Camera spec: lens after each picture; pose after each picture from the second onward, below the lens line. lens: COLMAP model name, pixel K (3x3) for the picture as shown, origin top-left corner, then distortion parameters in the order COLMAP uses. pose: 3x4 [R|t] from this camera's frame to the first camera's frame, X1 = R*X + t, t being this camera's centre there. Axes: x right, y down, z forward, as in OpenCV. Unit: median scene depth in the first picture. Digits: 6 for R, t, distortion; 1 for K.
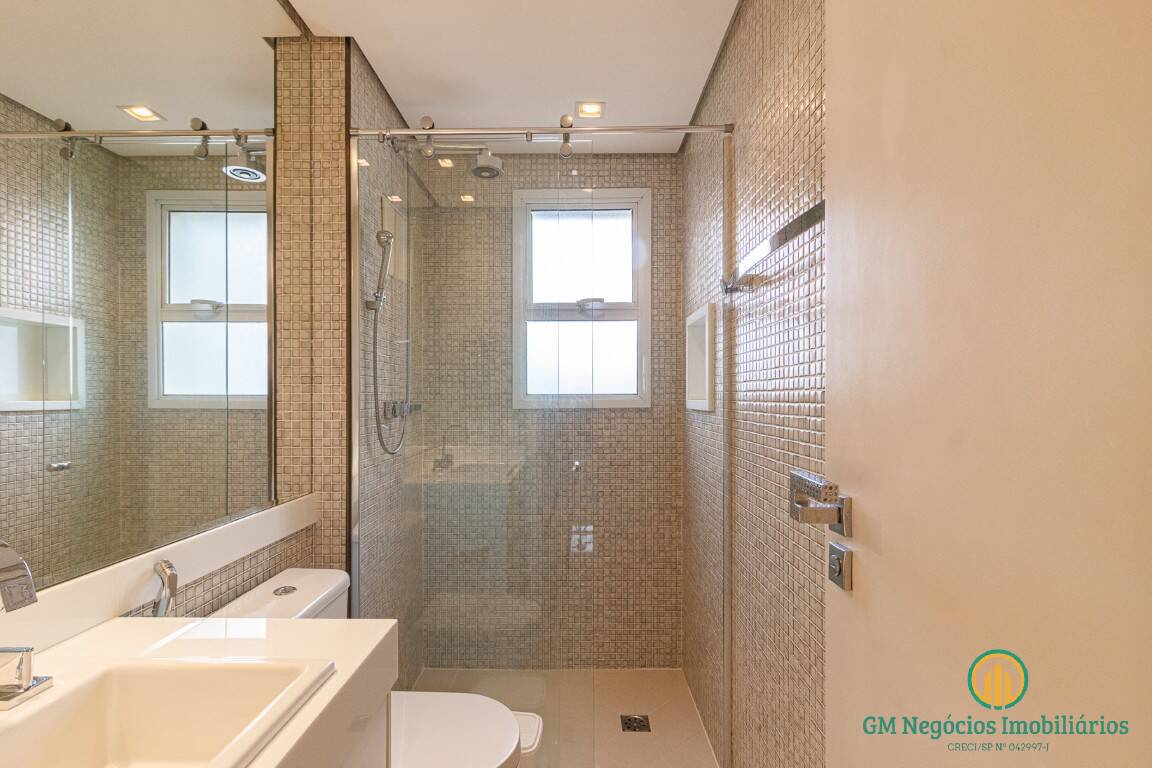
lens RADIAL K [[582.4, 0, 577.0], [0, 582.4, 392.9], [0, 0, 1]] dist [-0.000471, 0.000137]
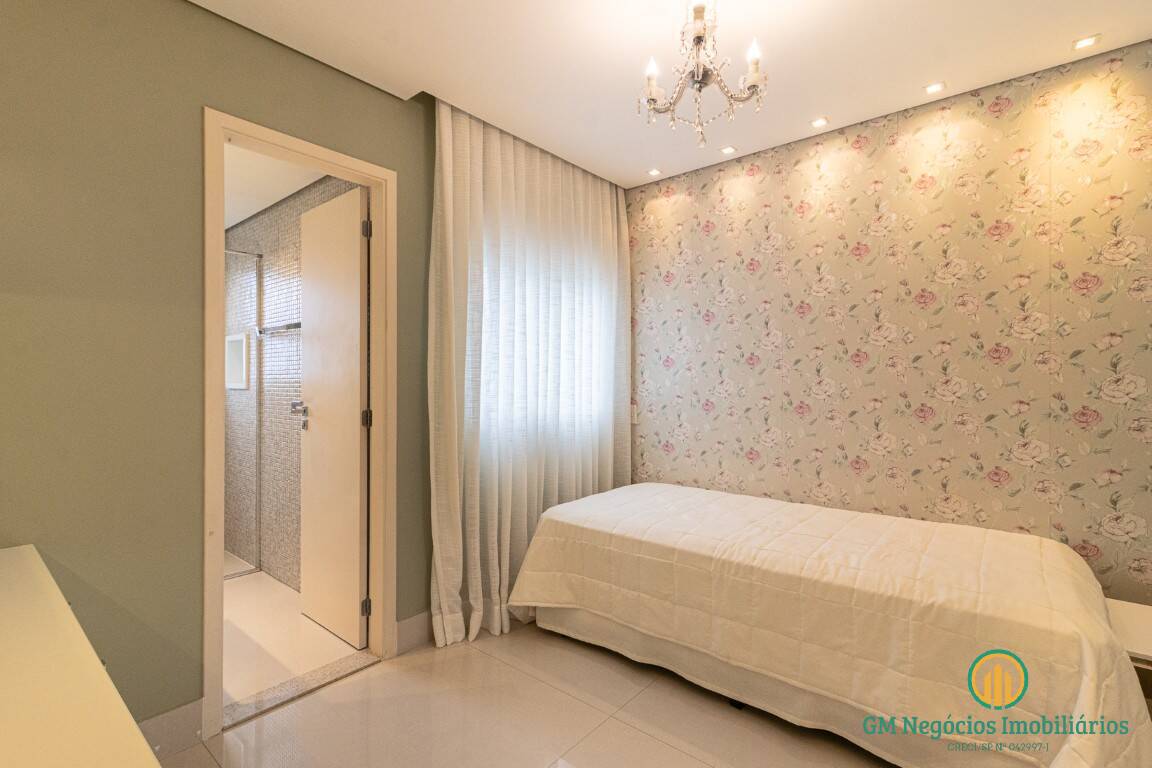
lens RADIAL K [[523.6, 0, 579.9], [0, 523.6, 382.4], [0, 0, 1]] dist [0.000477, 0.000041]
pose [[0.651094, -0.000679, 0.758997, -0.644575], [-0.004841, 0.999976, 0.005048, -0.007511], [-0.758981, -0.006961, 0.651075, -1.707554]]
